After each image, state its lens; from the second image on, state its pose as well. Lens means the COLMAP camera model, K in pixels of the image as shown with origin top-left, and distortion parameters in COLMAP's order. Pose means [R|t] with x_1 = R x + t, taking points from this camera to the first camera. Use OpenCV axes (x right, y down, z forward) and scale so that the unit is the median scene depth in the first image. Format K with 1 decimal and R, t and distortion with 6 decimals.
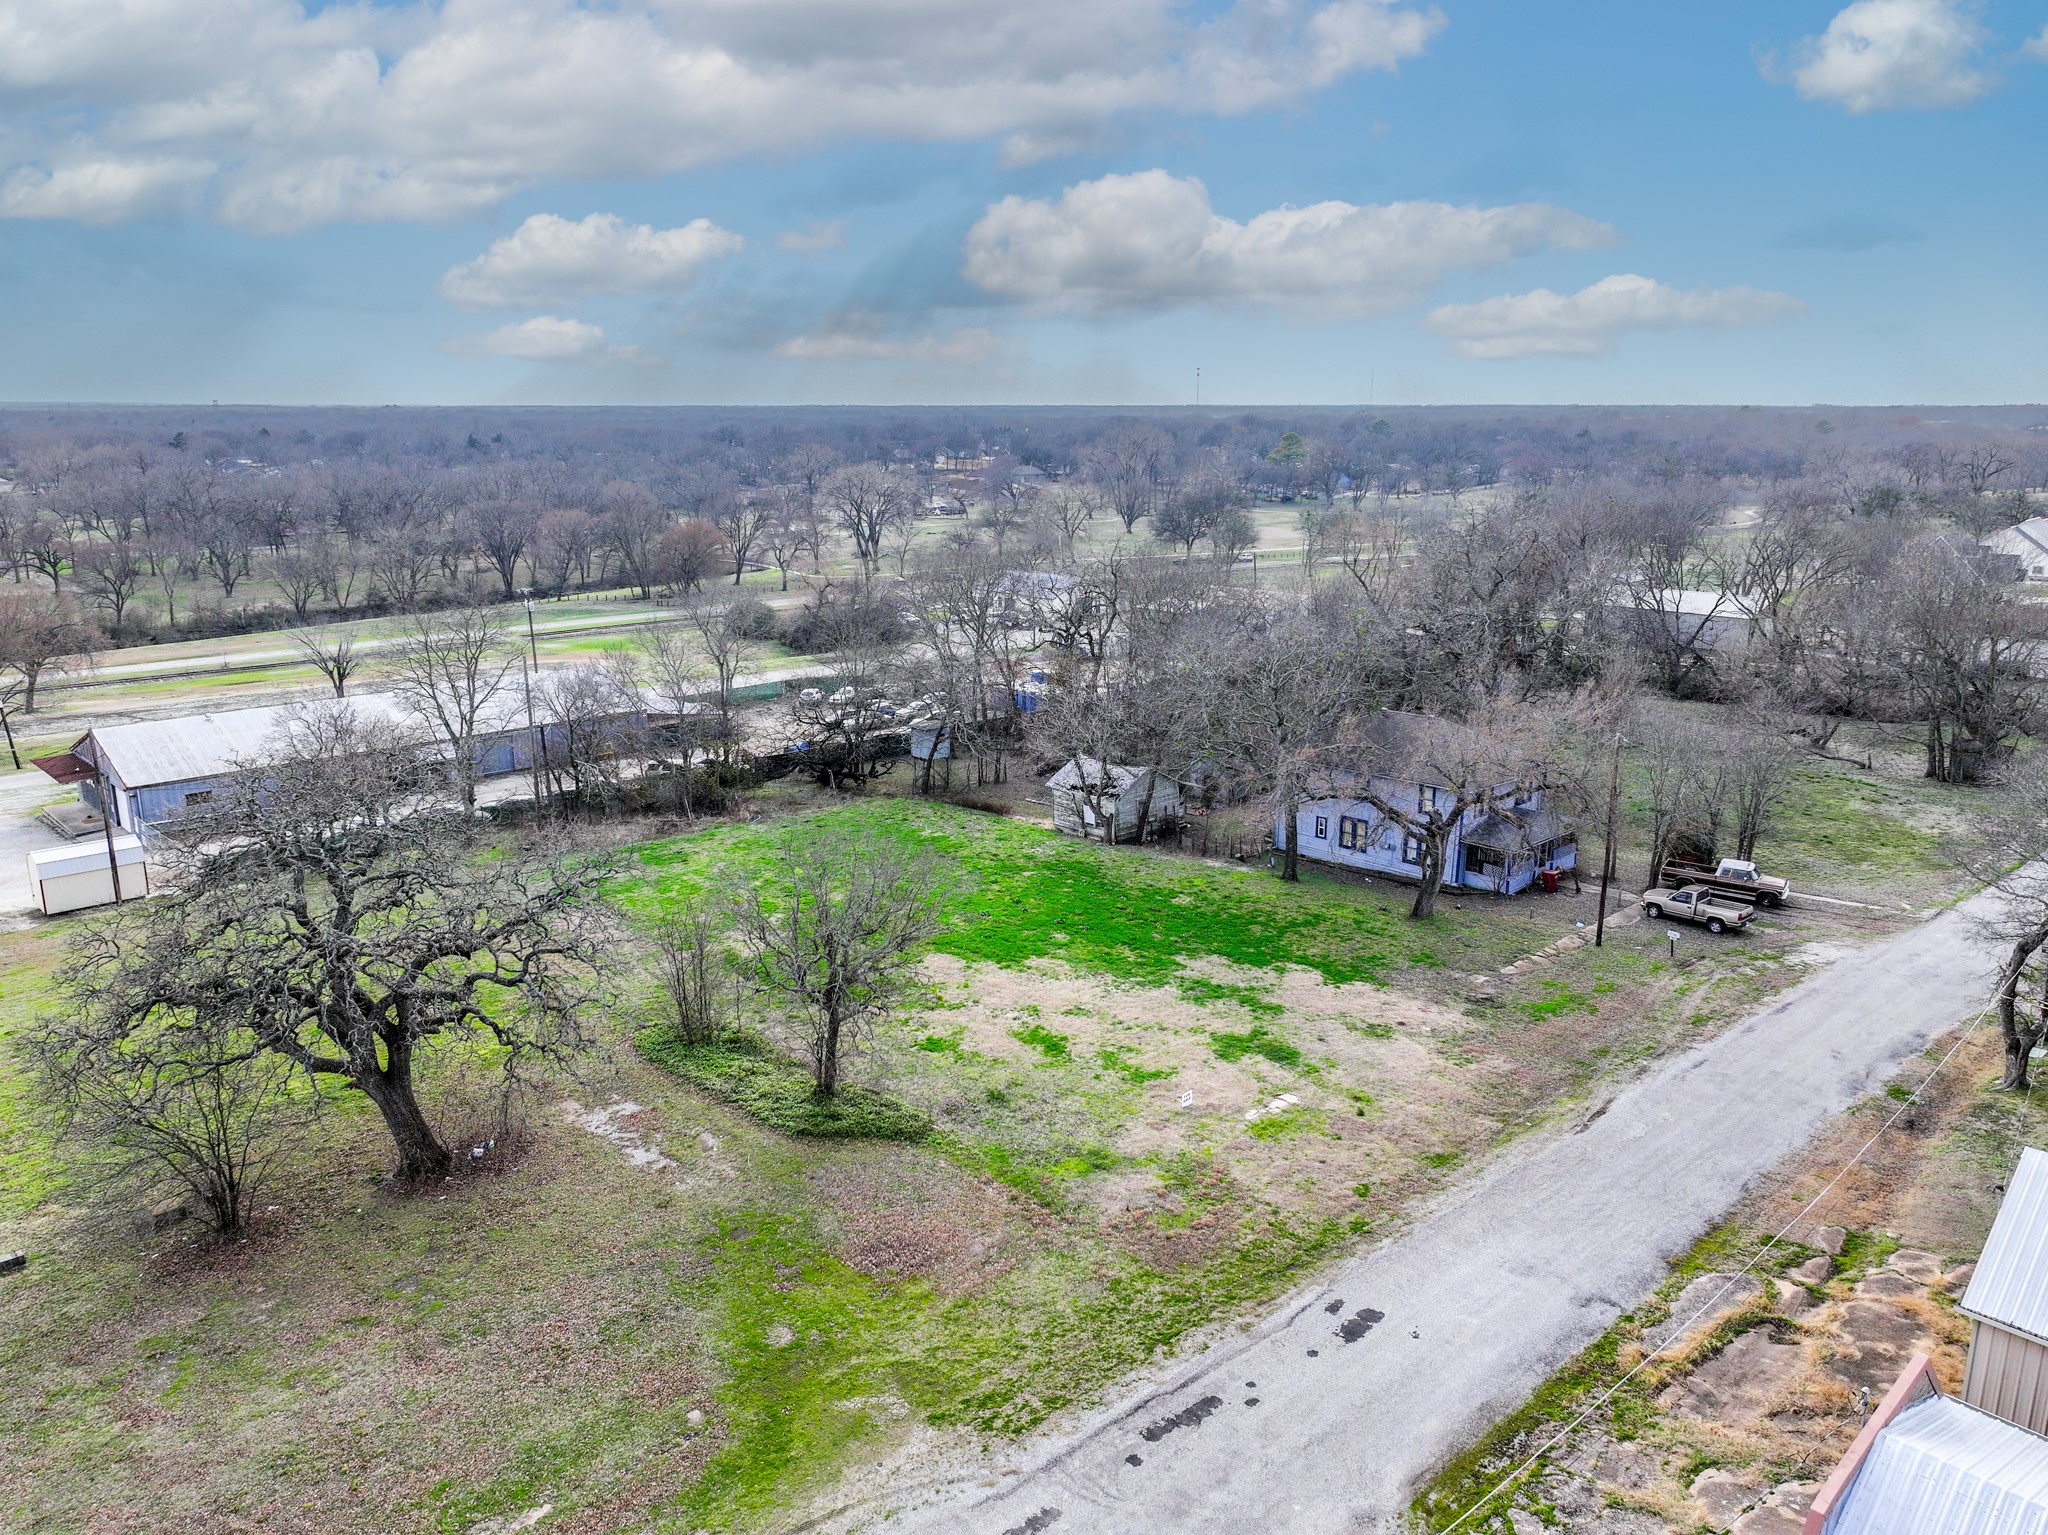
lens RADIAL K [[1450.5, 0, 1037.1], [0, 1450.5, 773.8], [0, 0, 1]] dist [0.001866, 0.002070]
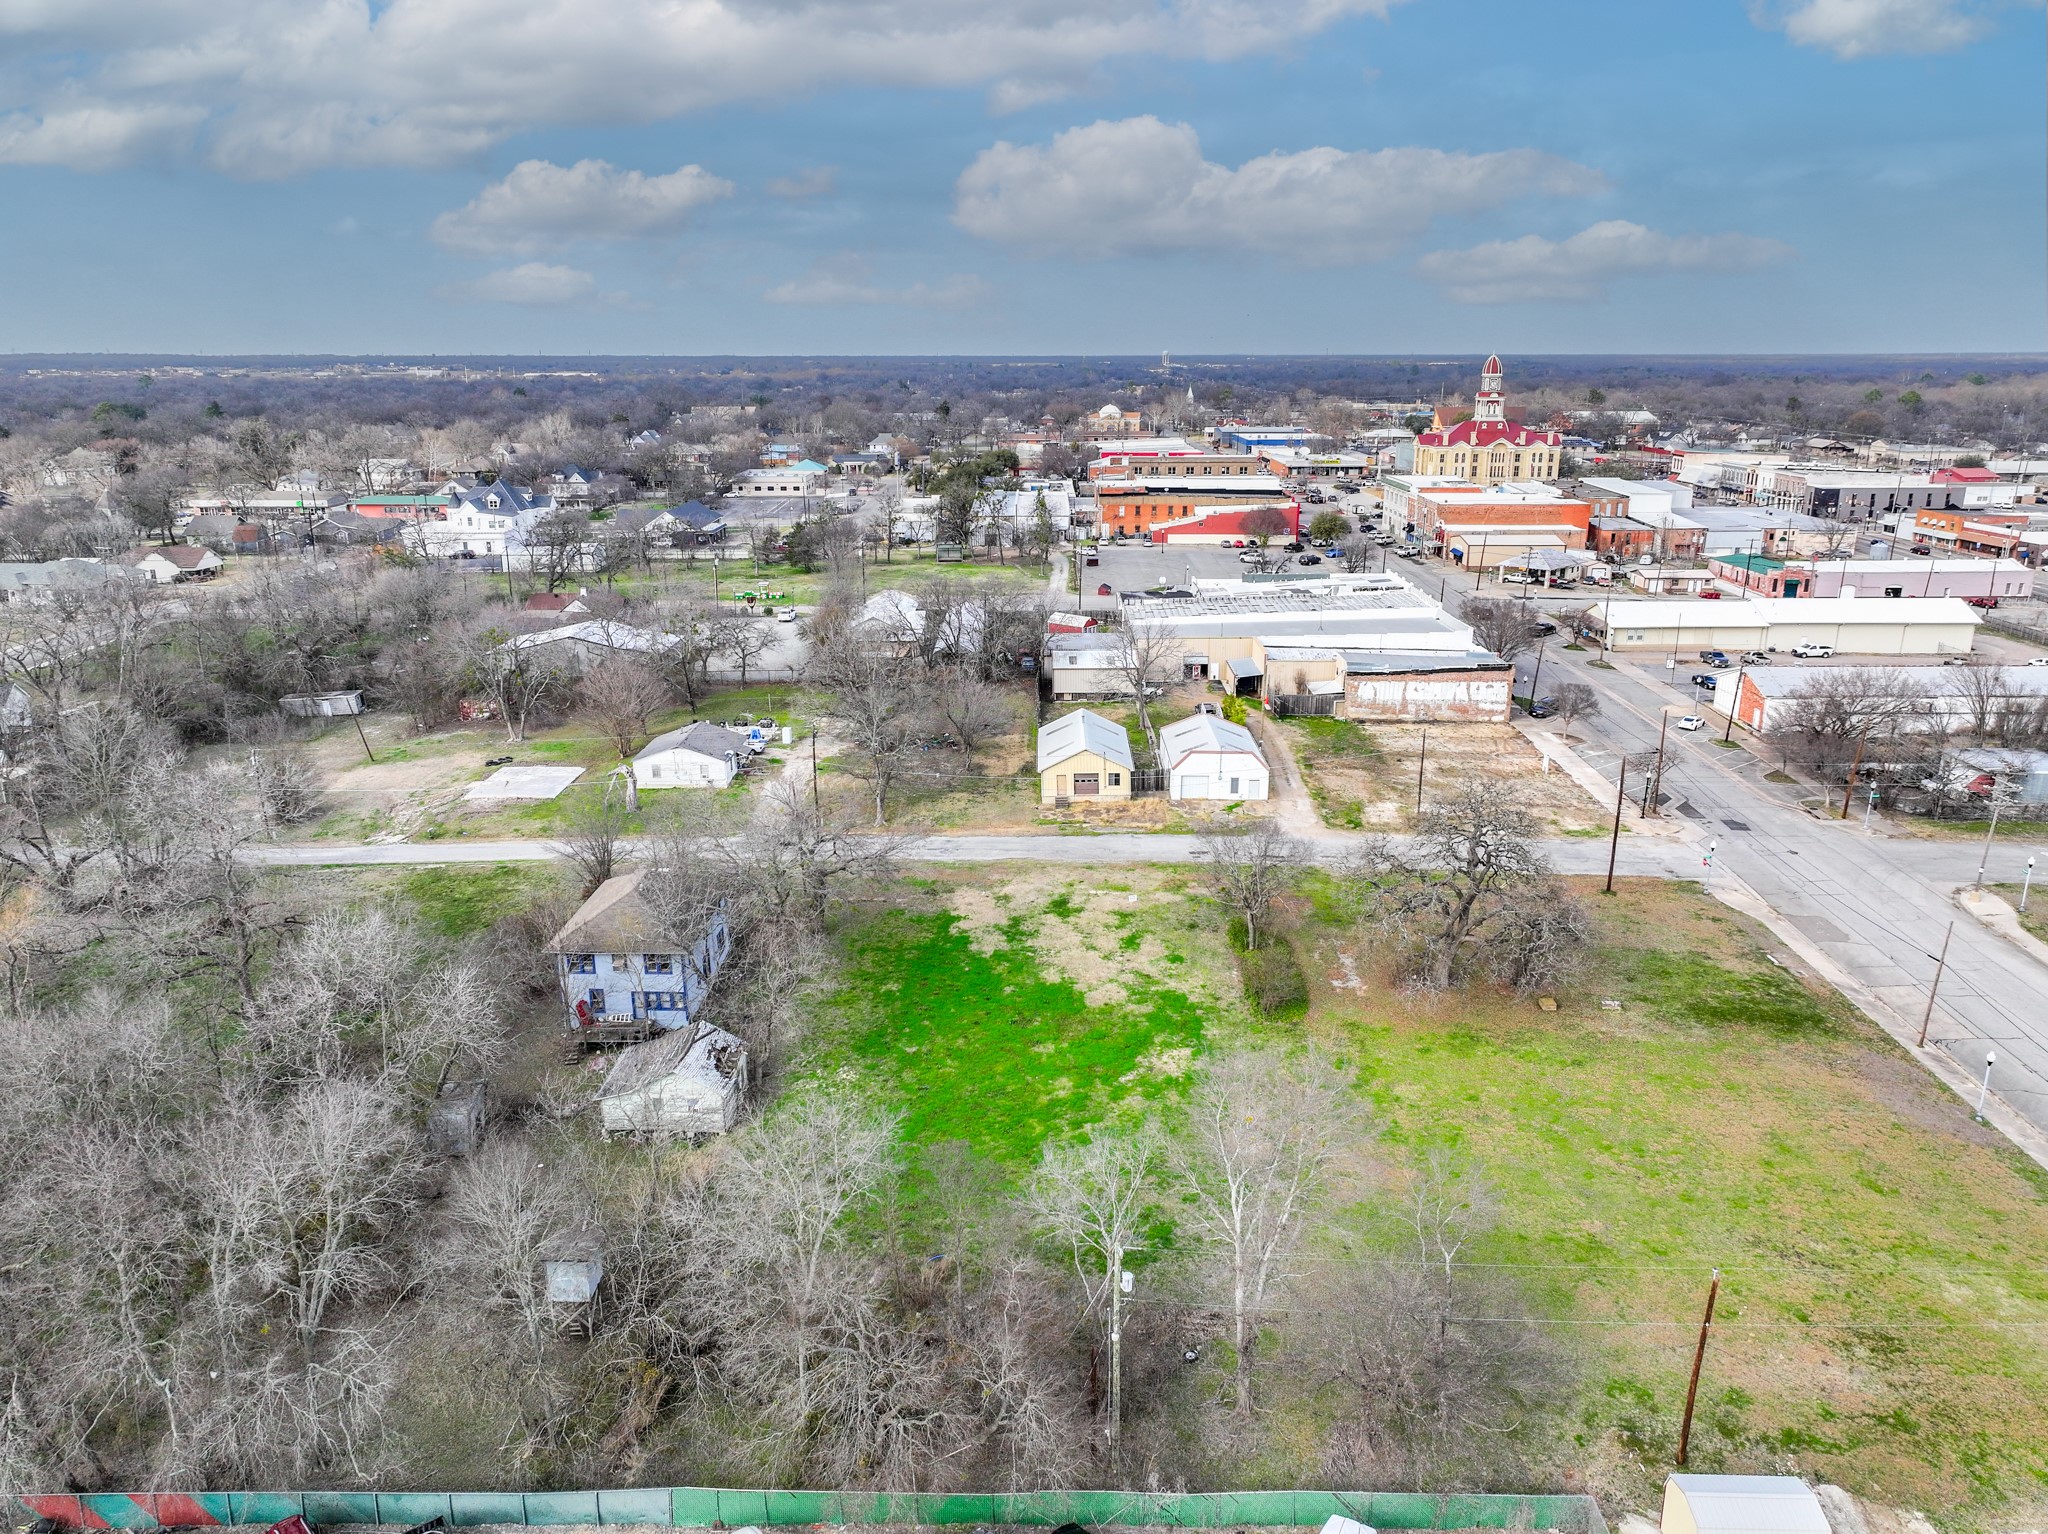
lens RADIAL K [[1438.8, 0, 1033.6], [0, 1438.8, 756.2], [0, 0, 1]] dist [0.004358, -0.000189]
pose [[-0.708623, -0.188862, 0.679841, -1.135343], [0.175966, 0.885765, 0.429484, -0.862476], [-0.683293, 0.423971, -0.594440, 2.081077]]
